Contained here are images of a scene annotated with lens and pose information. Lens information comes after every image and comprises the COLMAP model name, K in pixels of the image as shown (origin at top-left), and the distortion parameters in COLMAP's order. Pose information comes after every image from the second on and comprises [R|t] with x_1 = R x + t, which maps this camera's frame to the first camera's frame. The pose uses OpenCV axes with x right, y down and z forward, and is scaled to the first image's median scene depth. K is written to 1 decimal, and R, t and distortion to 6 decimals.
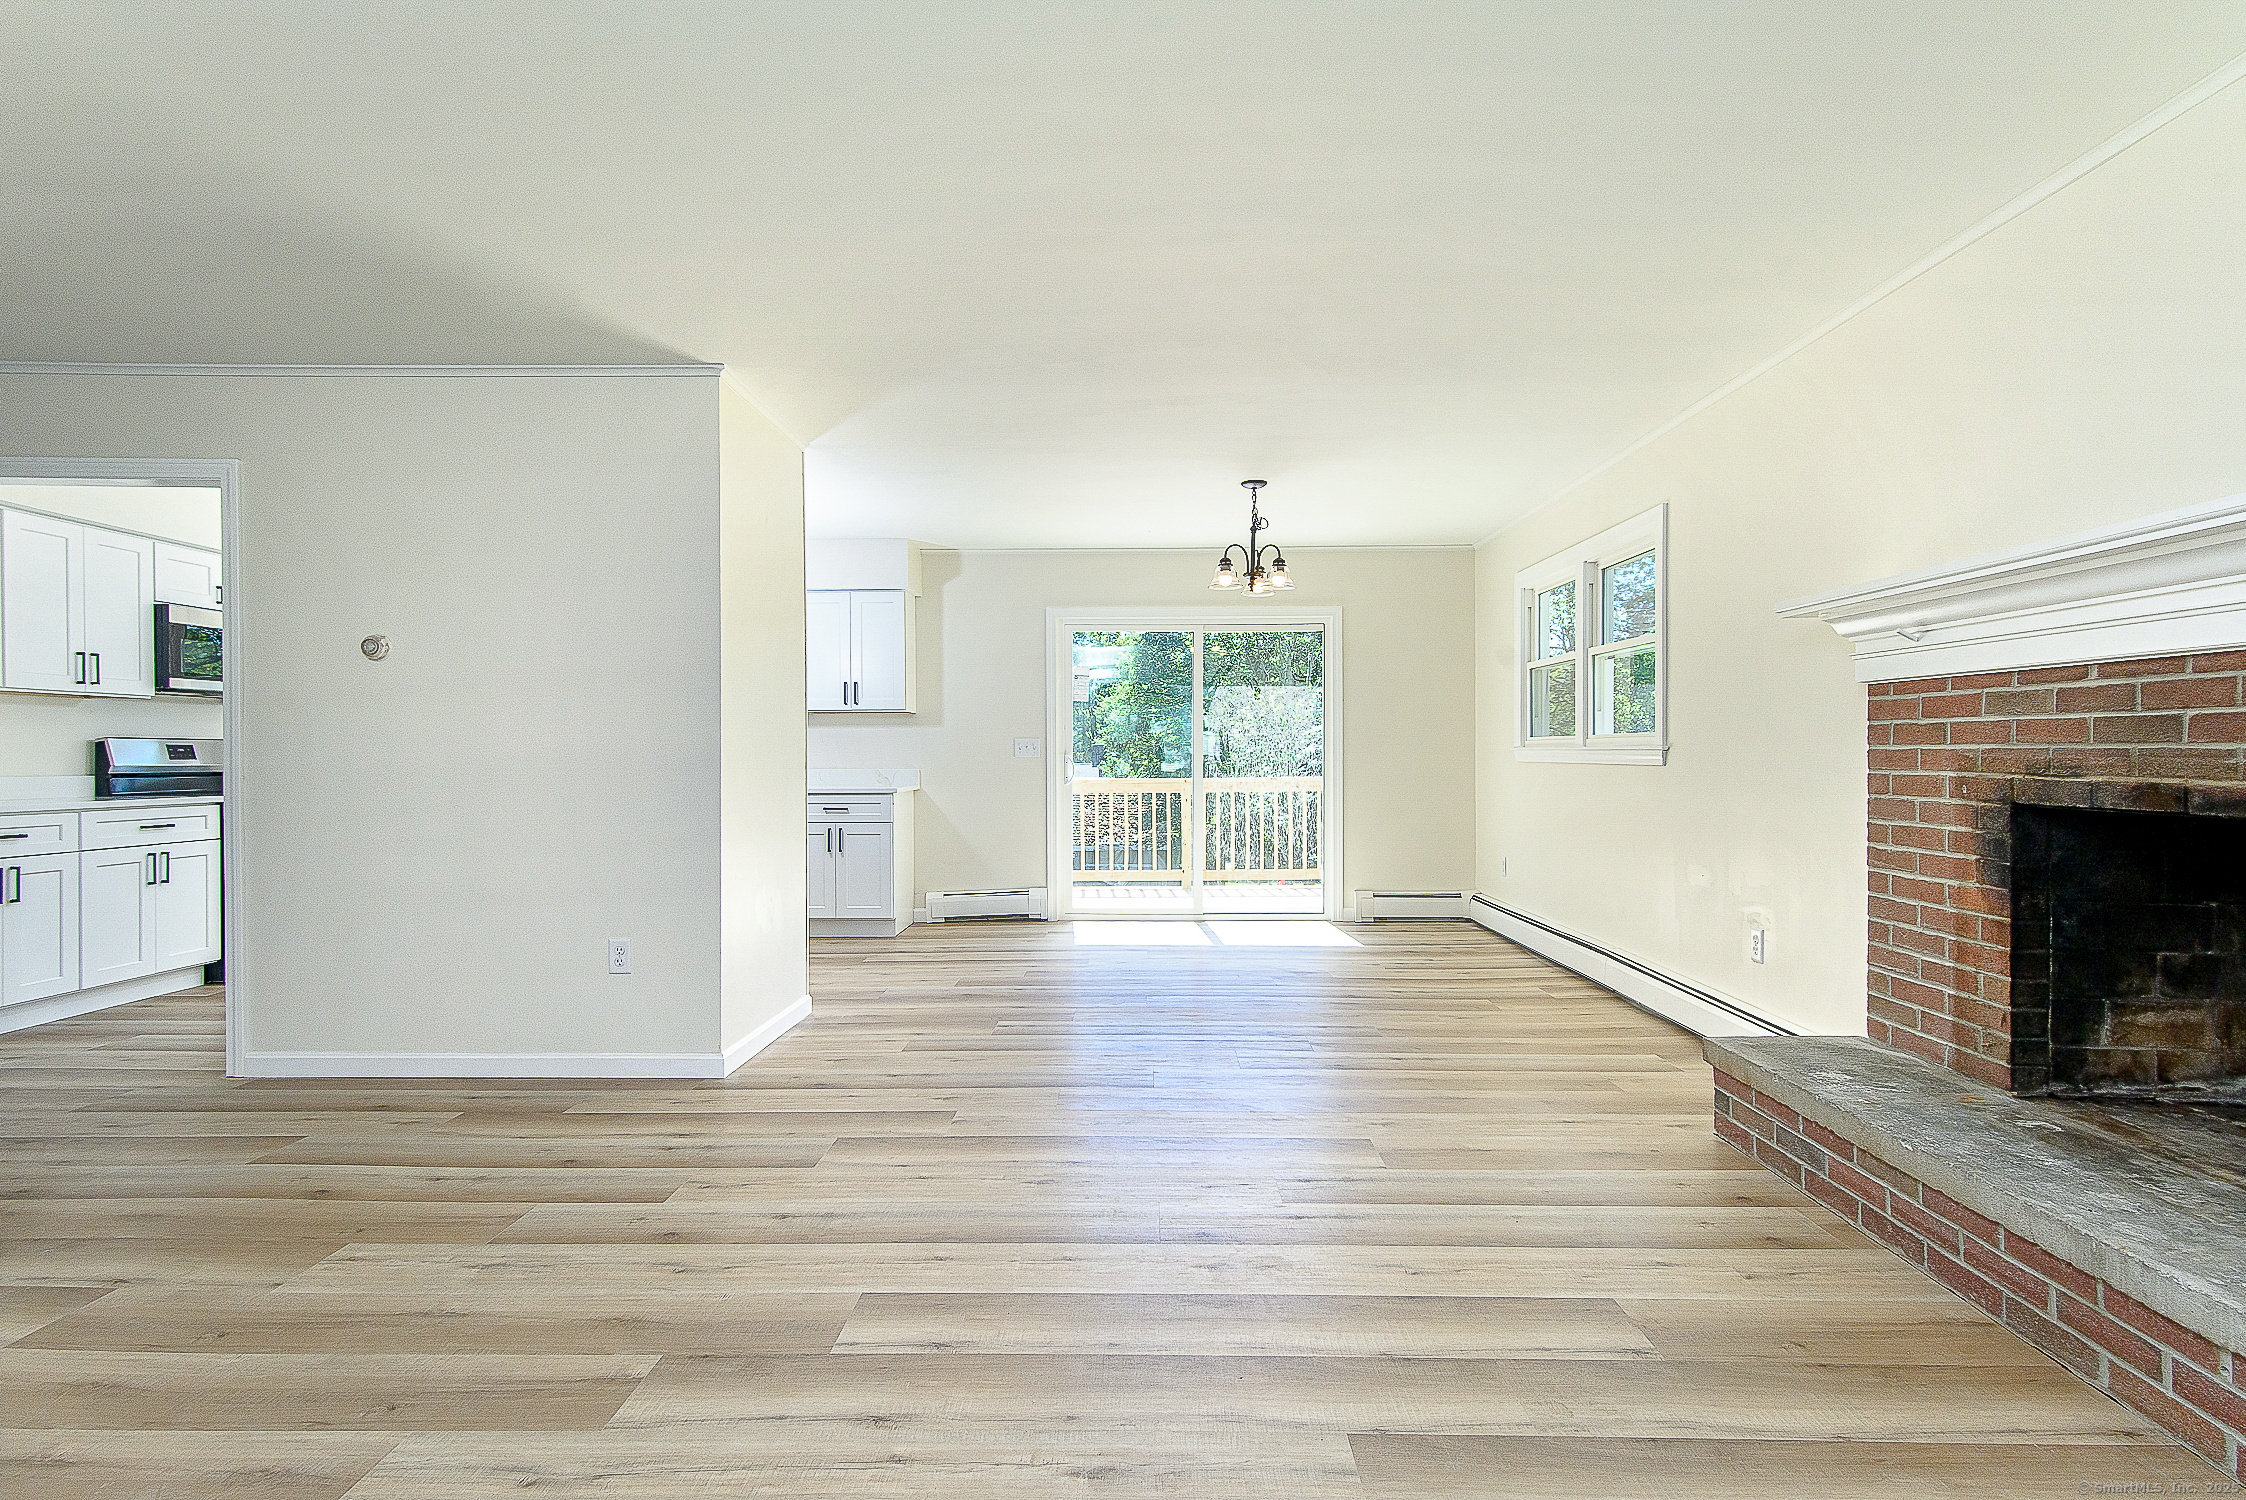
lens RADIAL K [[1099.0, 0, 1126.9], [0, 1099.0, 761.1], [0, 0, 1]] dist [0.019604, -0.001350]
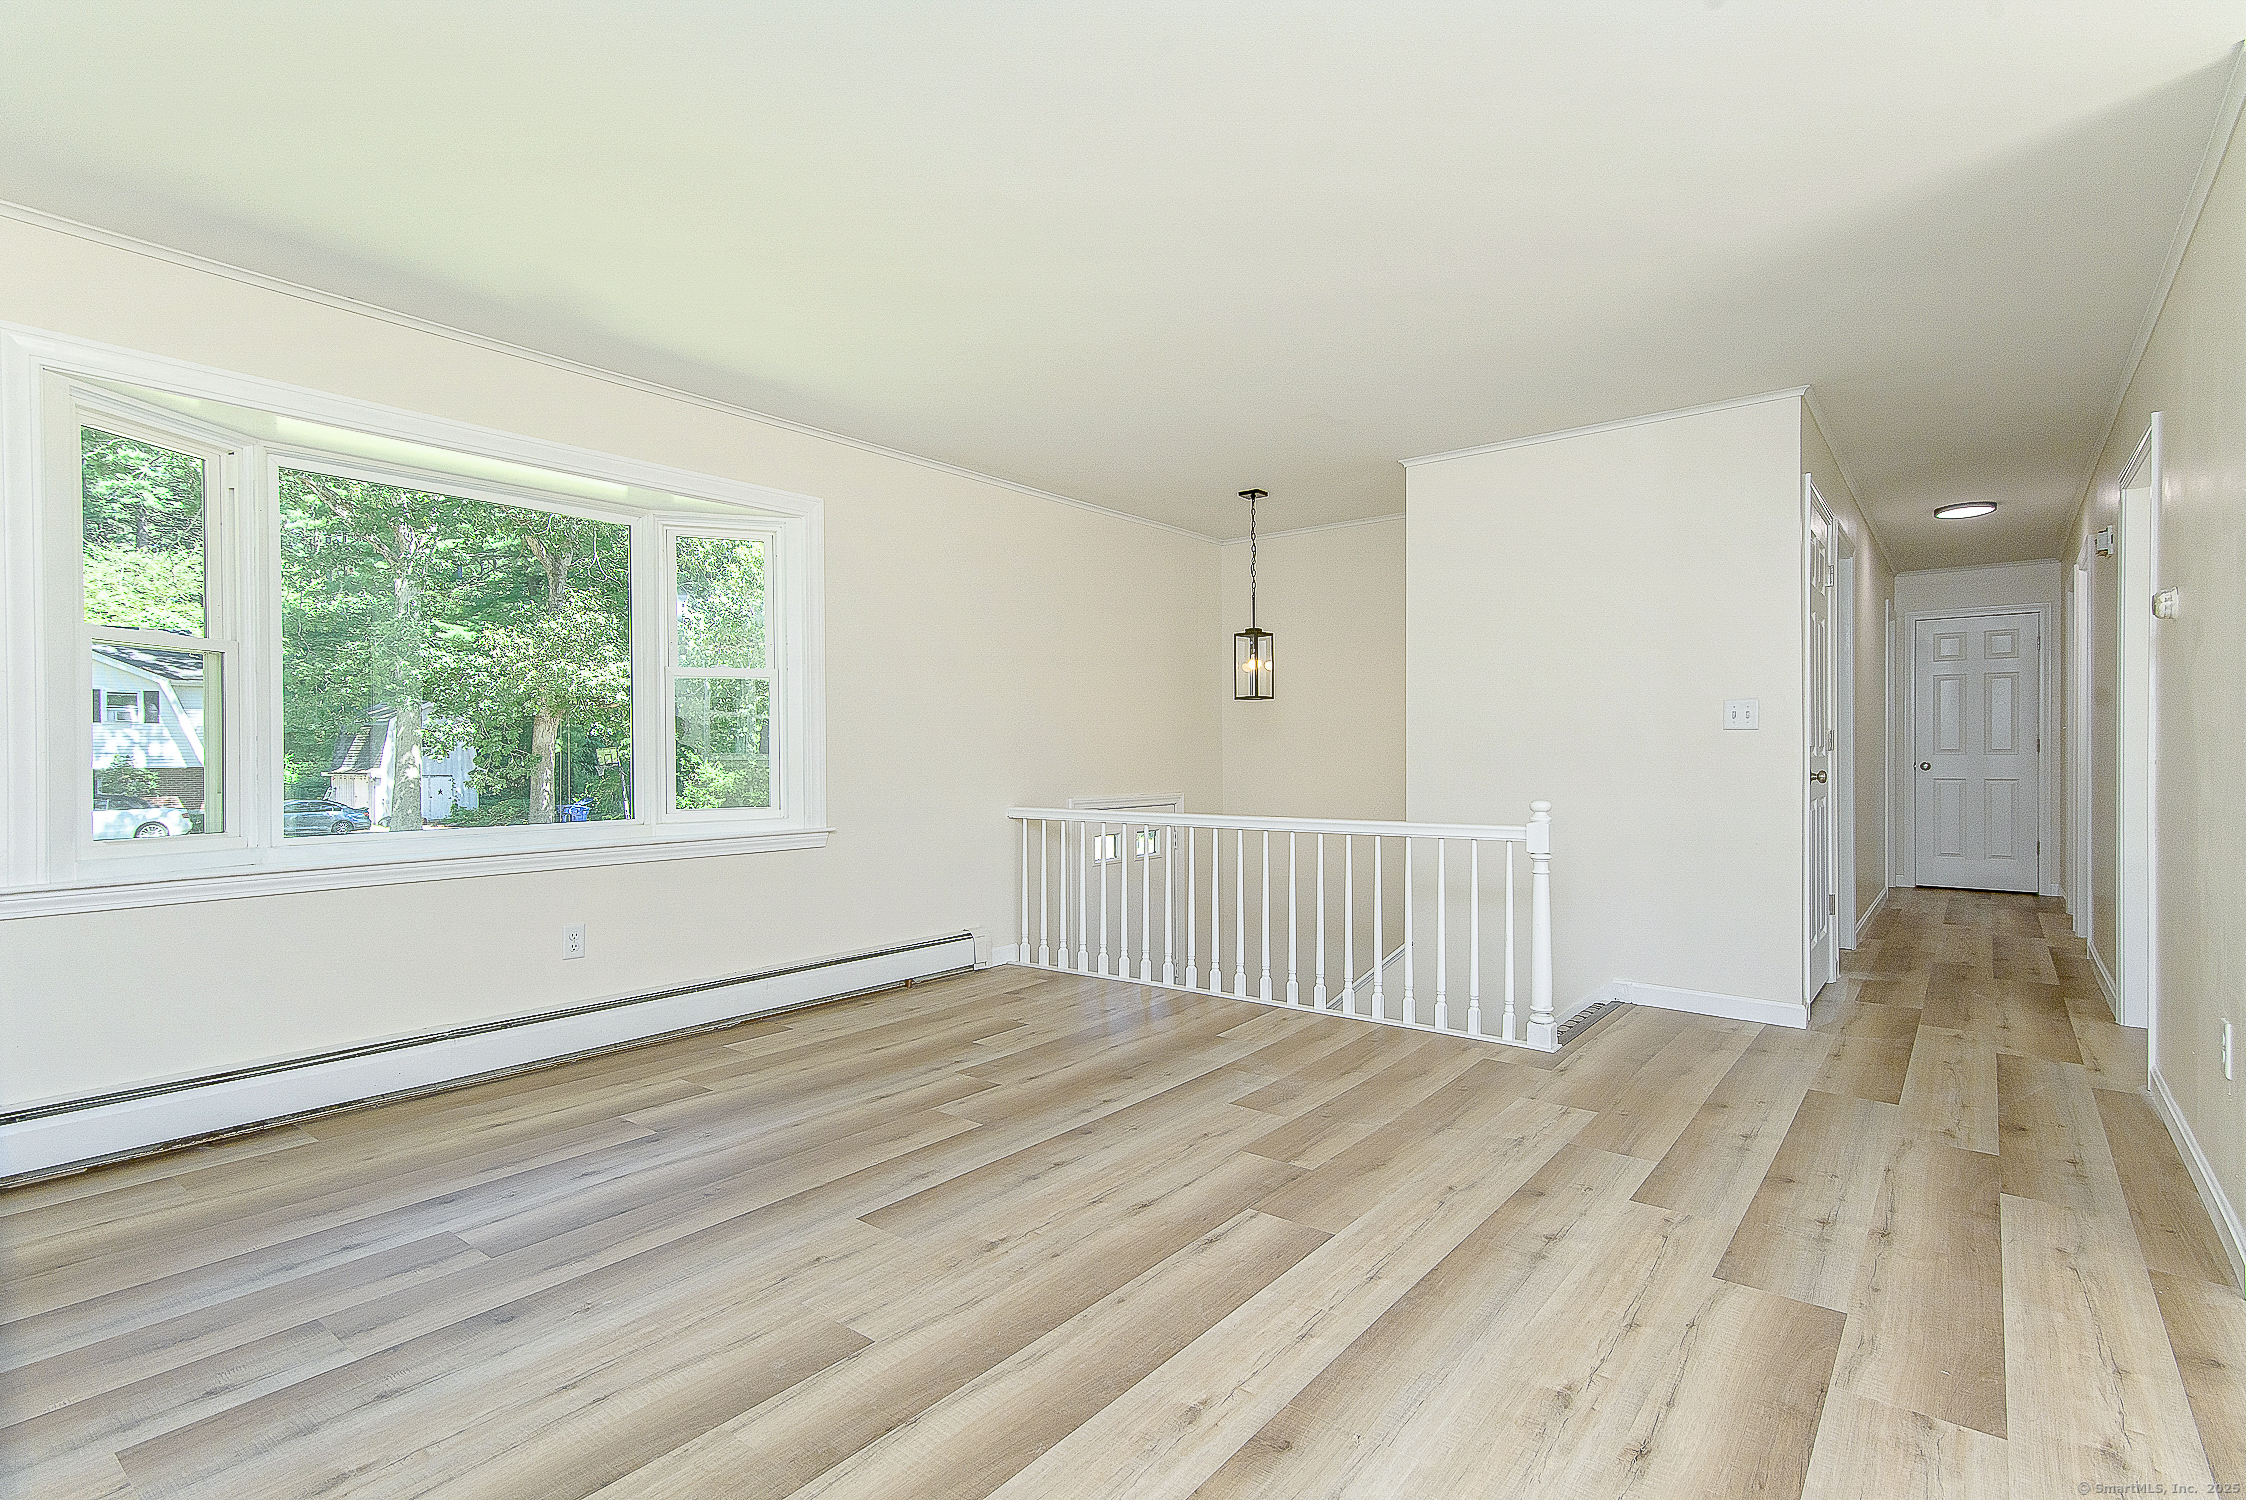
lens RADIAL K [[1081.7, 0, 1123.1], [0, 1081.7, 760.6], [0, 0, 1]] dist [0.014909, 0.000400]
pose [[-0.607415, 0.008080, -0.794343, 0.574999], [-0.000854, 0.999941, 0.010823, 0.005708], [0.794384, 0.007252, -0.607373, 1.171284]]
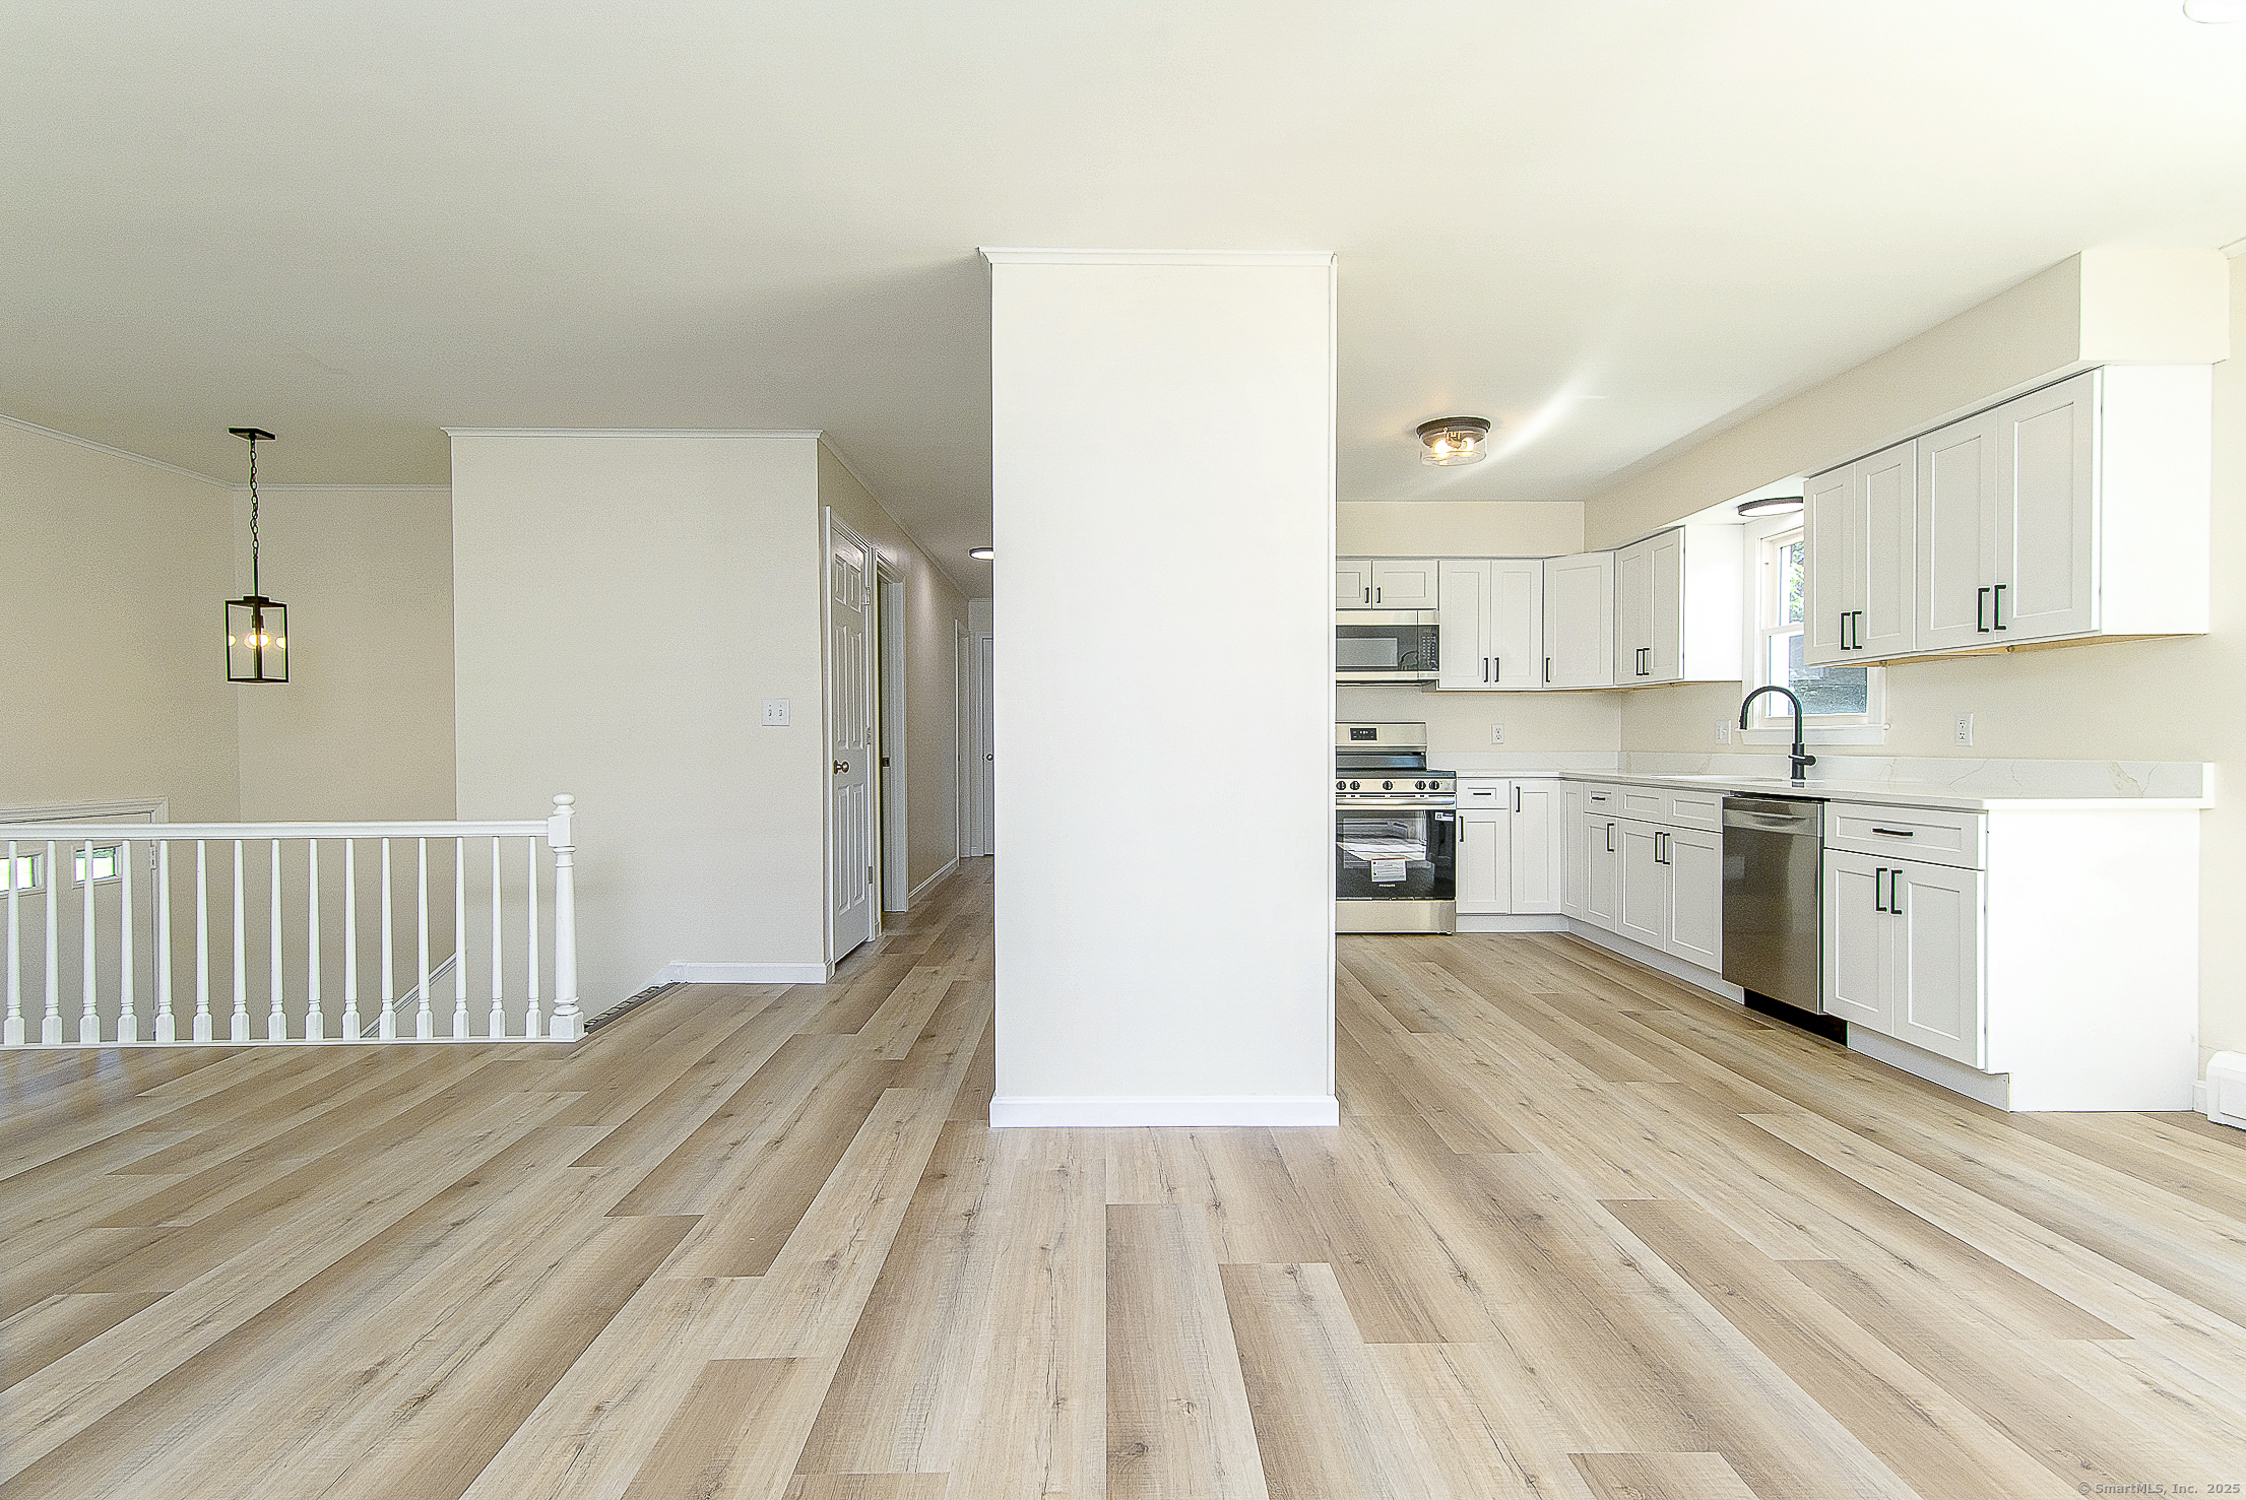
lens RADIAL K [[1099.0, 0, 1126.9], [0, 1099.0, 761.1], [0, 0, 1]] dist [0.019604, -0.001350]
pose [[0.038143, 0.016900, -0.999129, 0.596881], [-0.003275, 0.999854, 0.016788, 0.002699], [0.999267, 0.002631, 0.038193, 1.417632]]
